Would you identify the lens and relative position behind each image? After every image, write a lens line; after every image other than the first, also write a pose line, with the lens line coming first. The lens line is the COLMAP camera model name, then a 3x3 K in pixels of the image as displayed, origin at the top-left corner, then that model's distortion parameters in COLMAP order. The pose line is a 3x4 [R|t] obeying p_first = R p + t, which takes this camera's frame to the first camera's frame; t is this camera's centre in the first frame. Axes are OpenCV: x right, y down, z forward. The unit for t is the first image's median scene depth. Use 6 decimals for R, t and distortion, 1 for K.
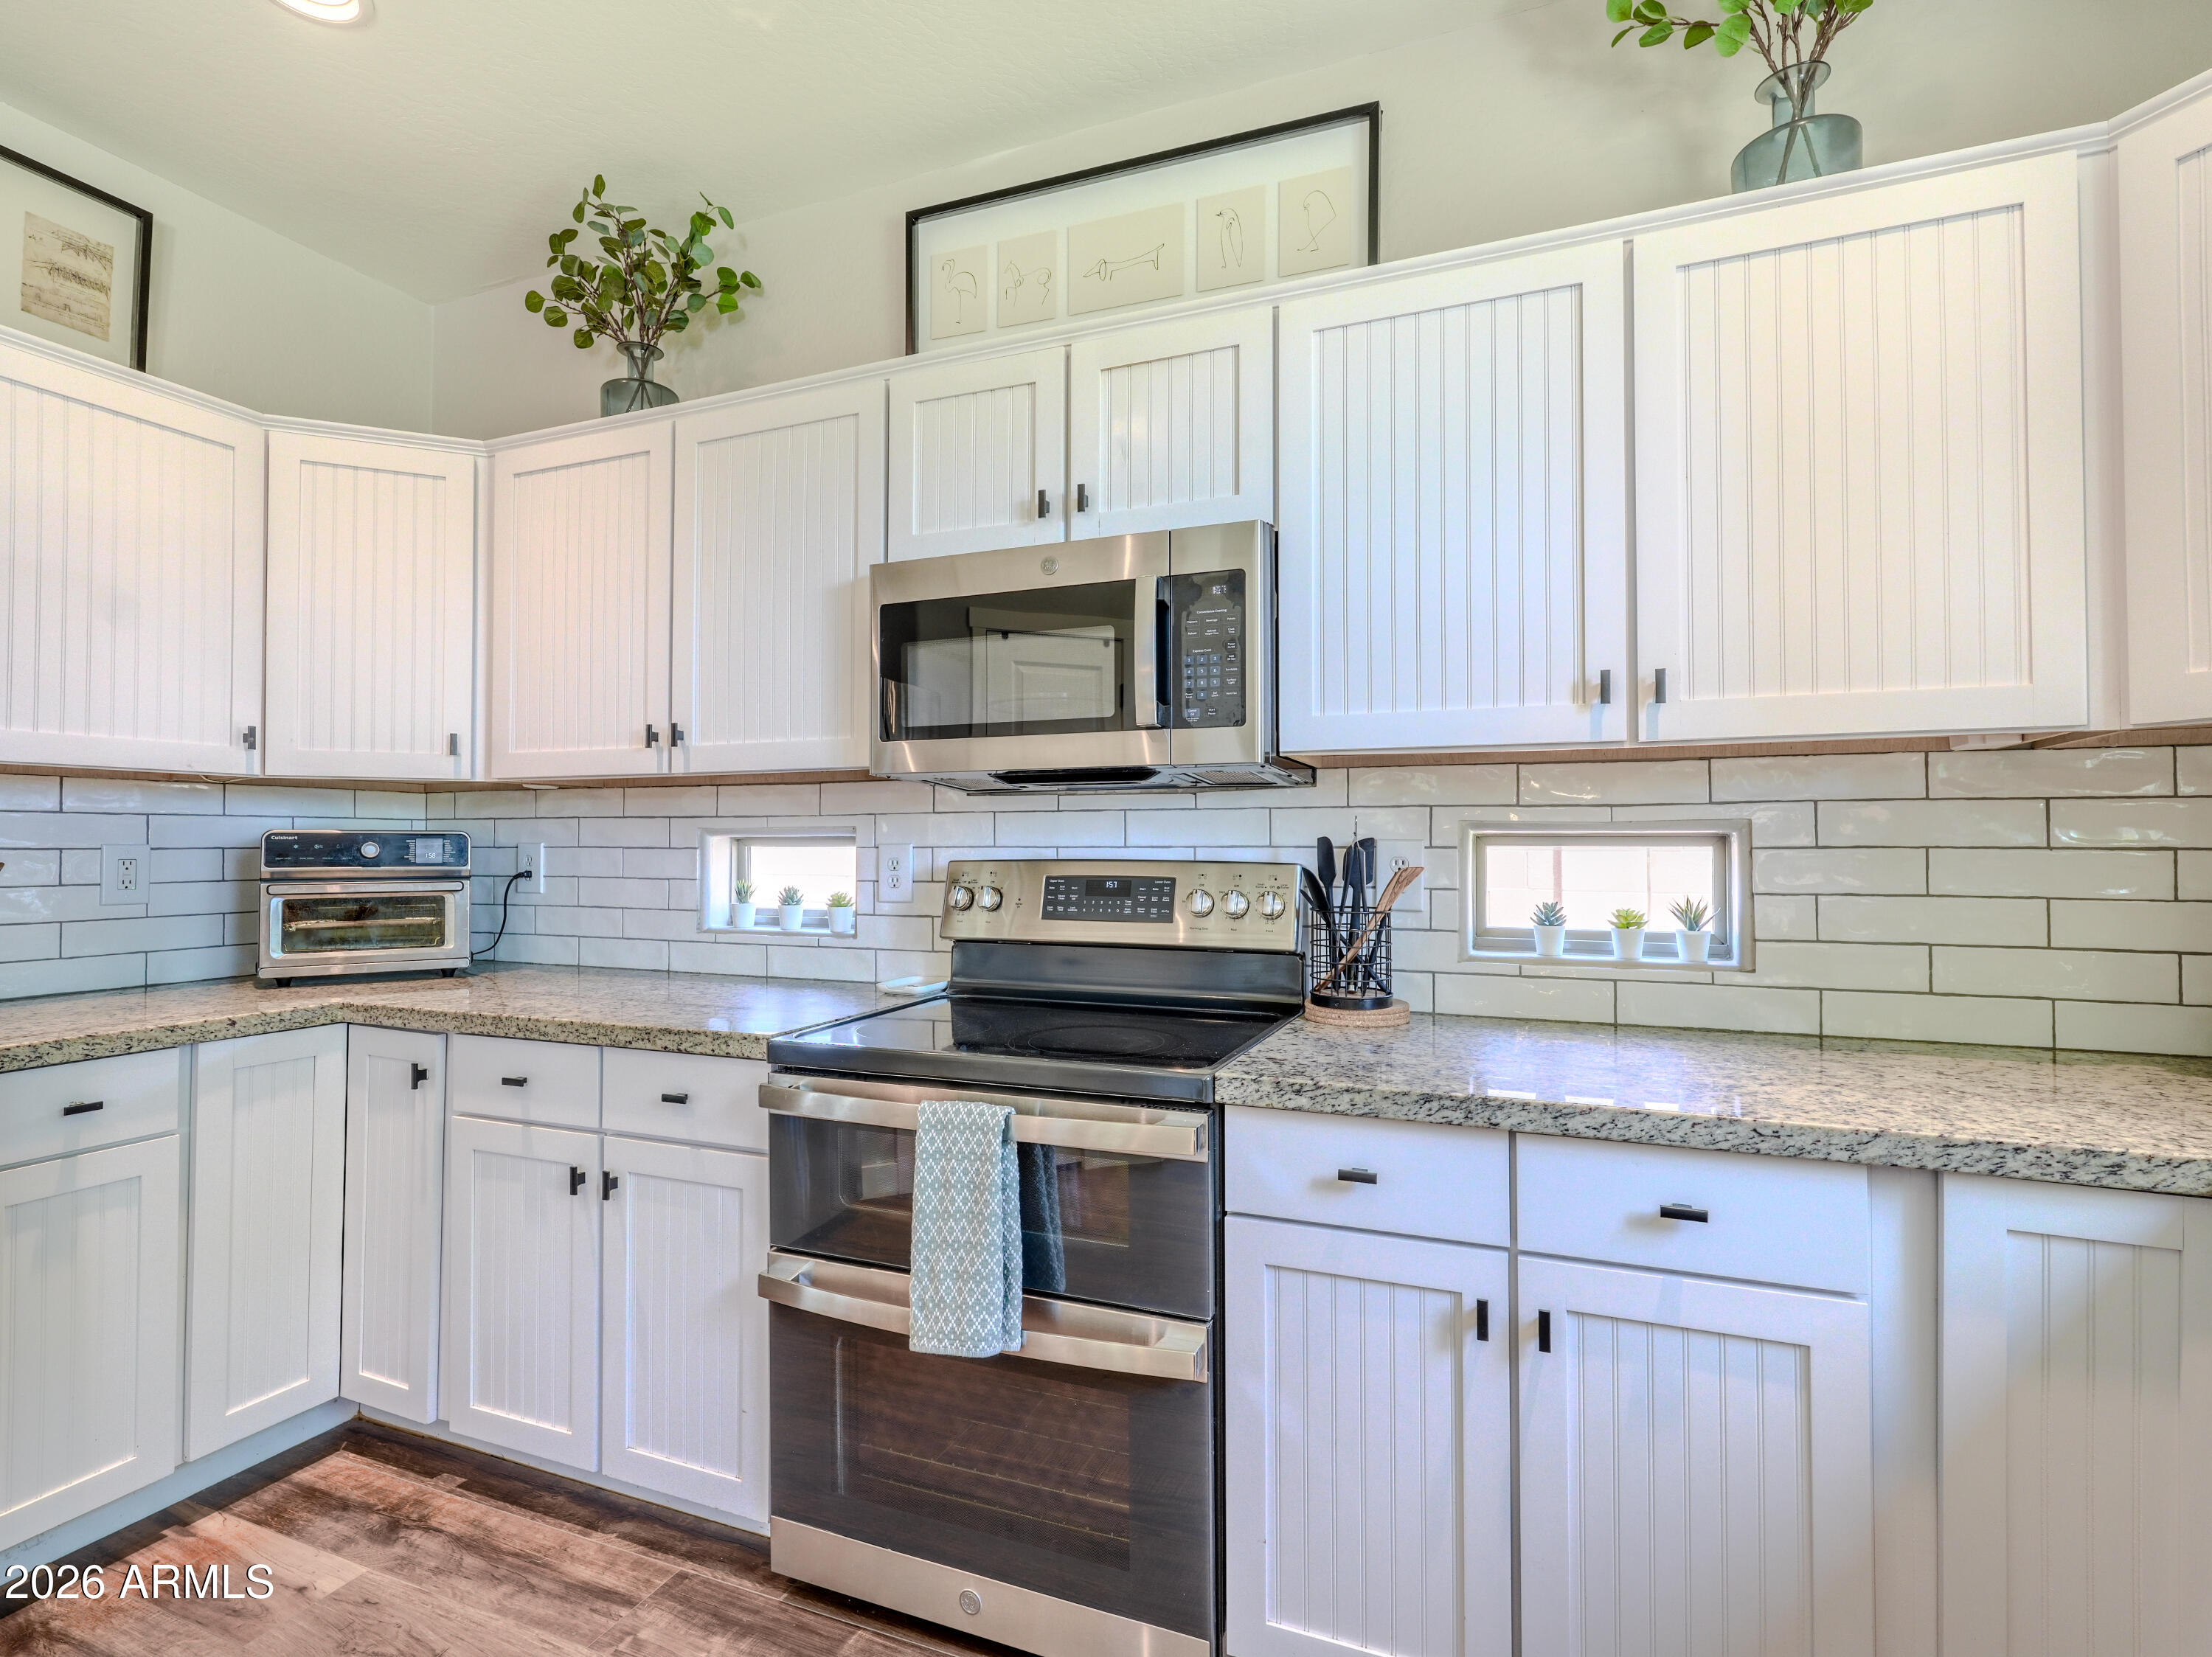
lens RADIAL K [[1092.6, 0, 1104.4], [0, 1092.6, 824.3], [0, 0, 1]] dist [0.002634, -0.000382]
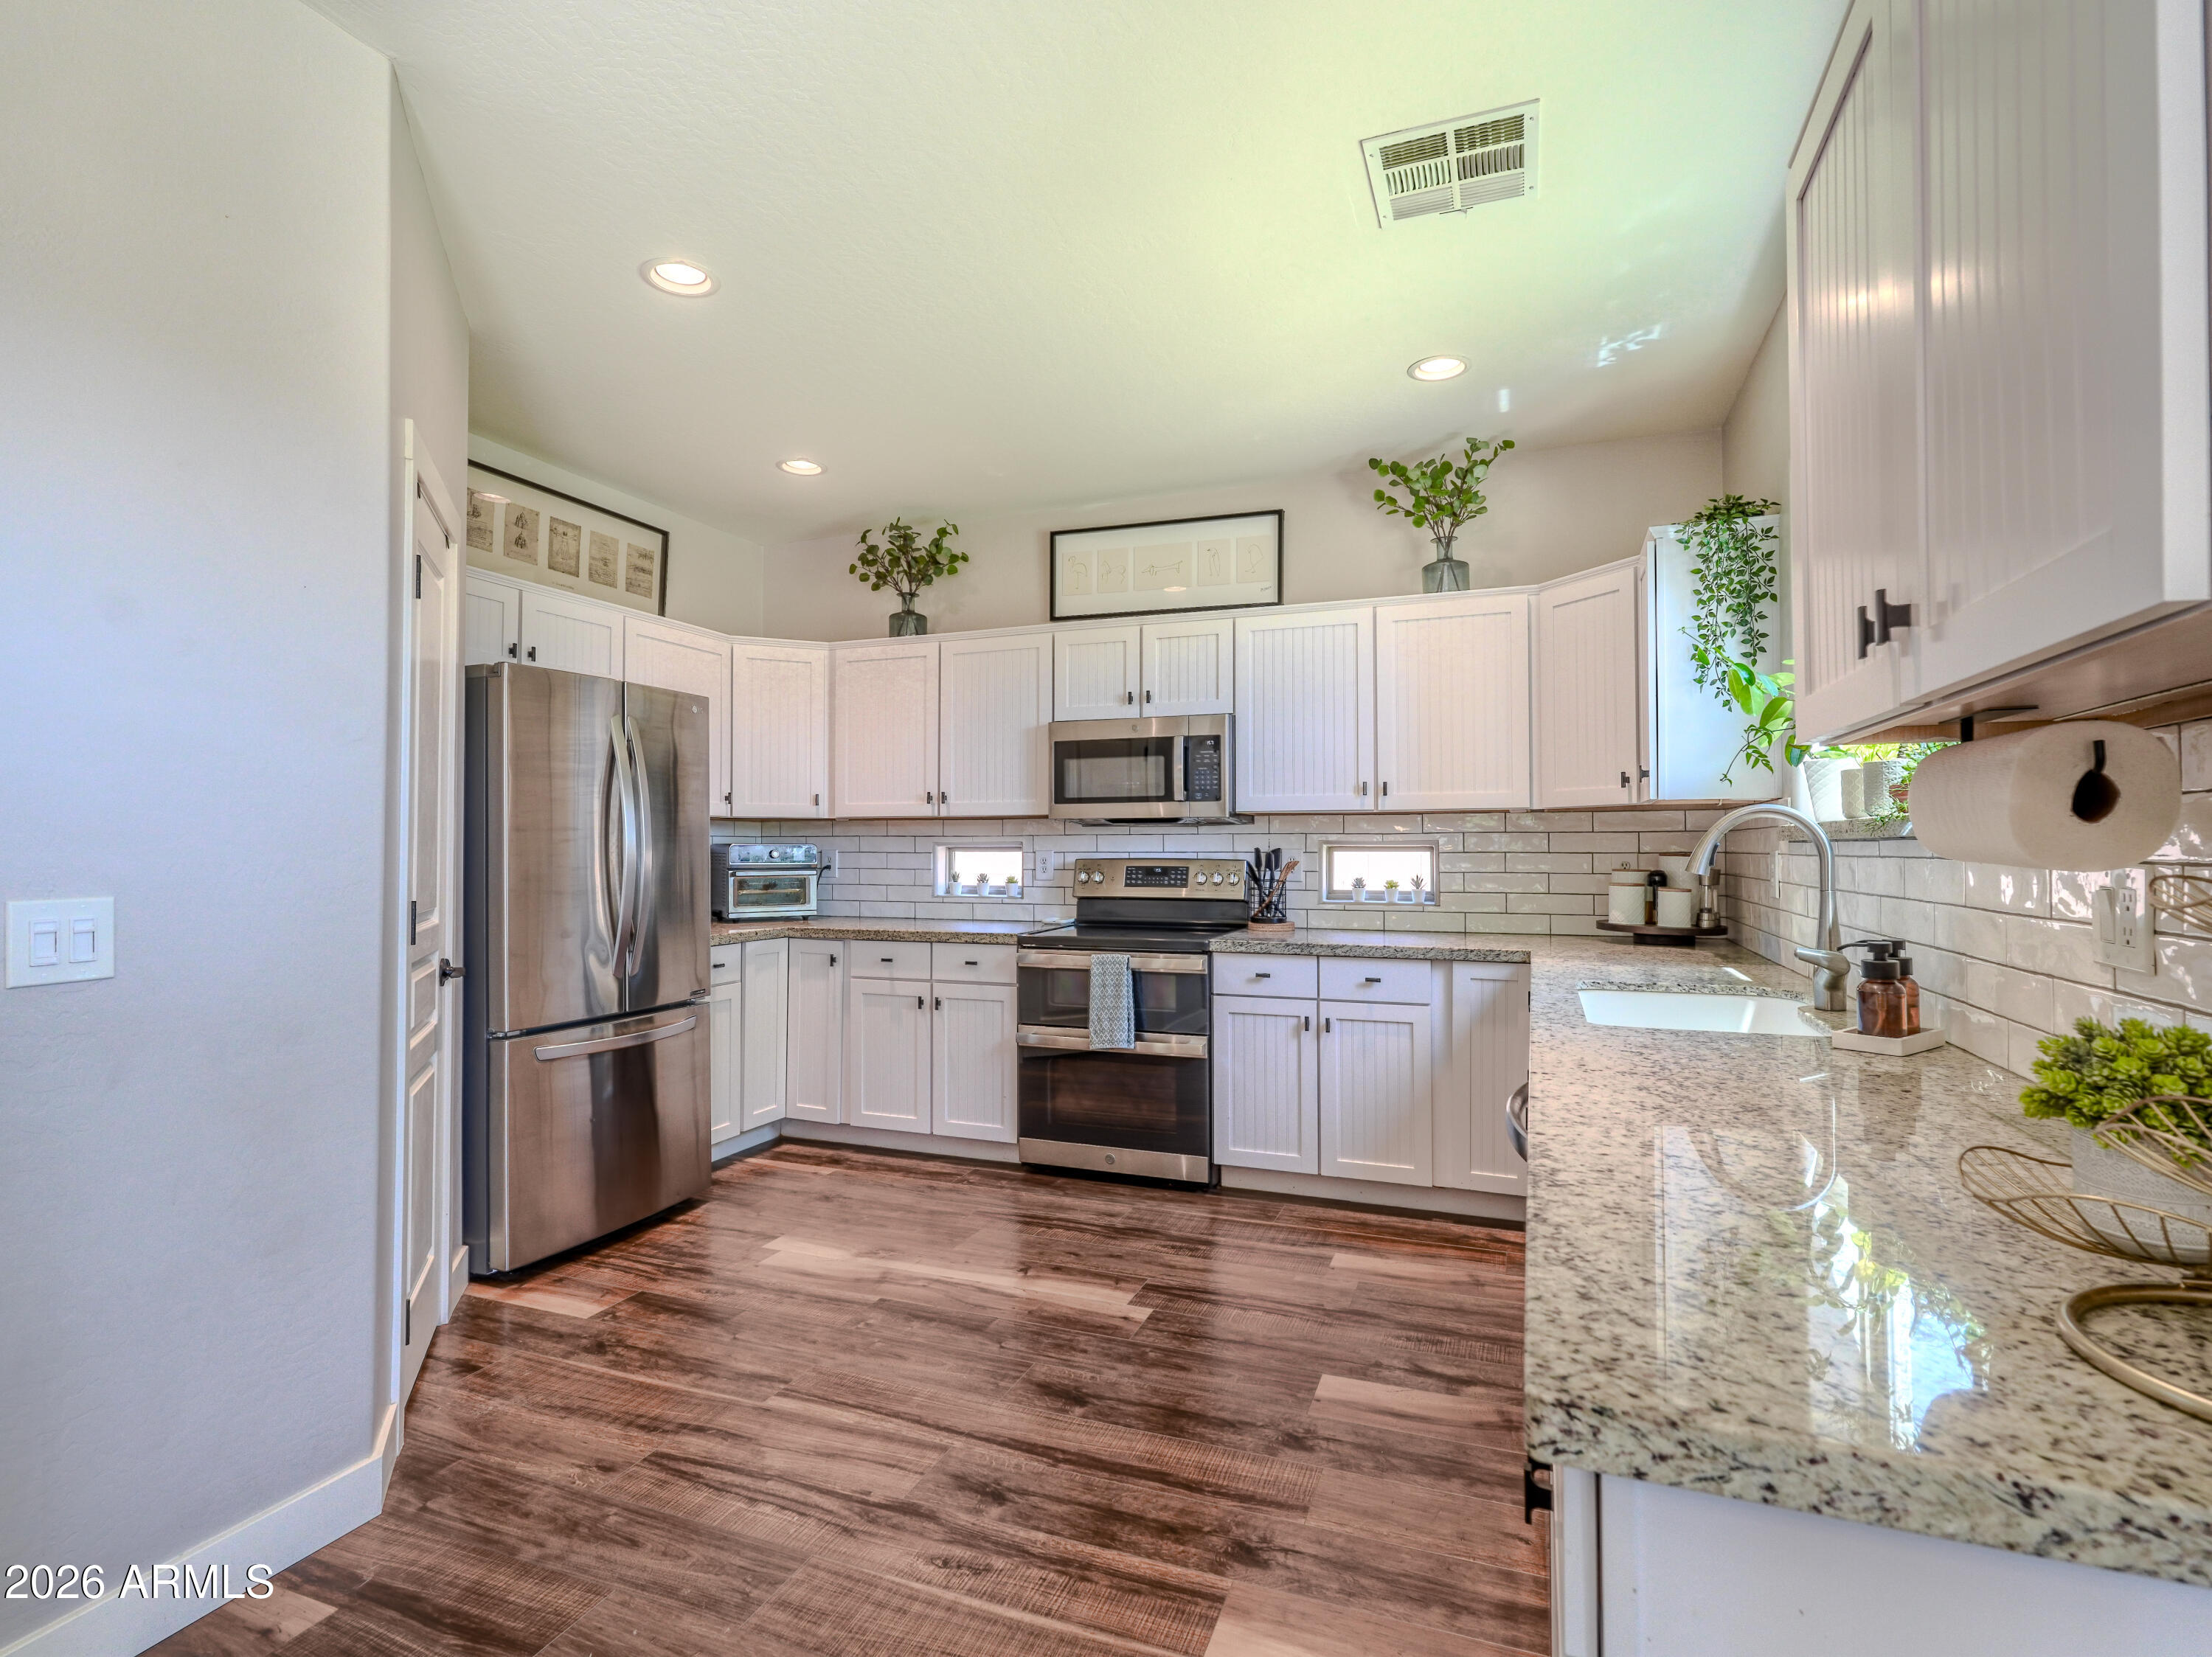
lens RADIAL K [[1092.6, 0, 1100.2], [0, 1092.6, 829.1], [0, 0, 1]] dist [0.002634, -0.000382]
pose [[0.999802, -0.000269, 0.019882, -0.159264], [0.000207, 0.999995, 0.003106, -0.033330], [-0.019883, -0.003102, 0.999797, -1.204357]]
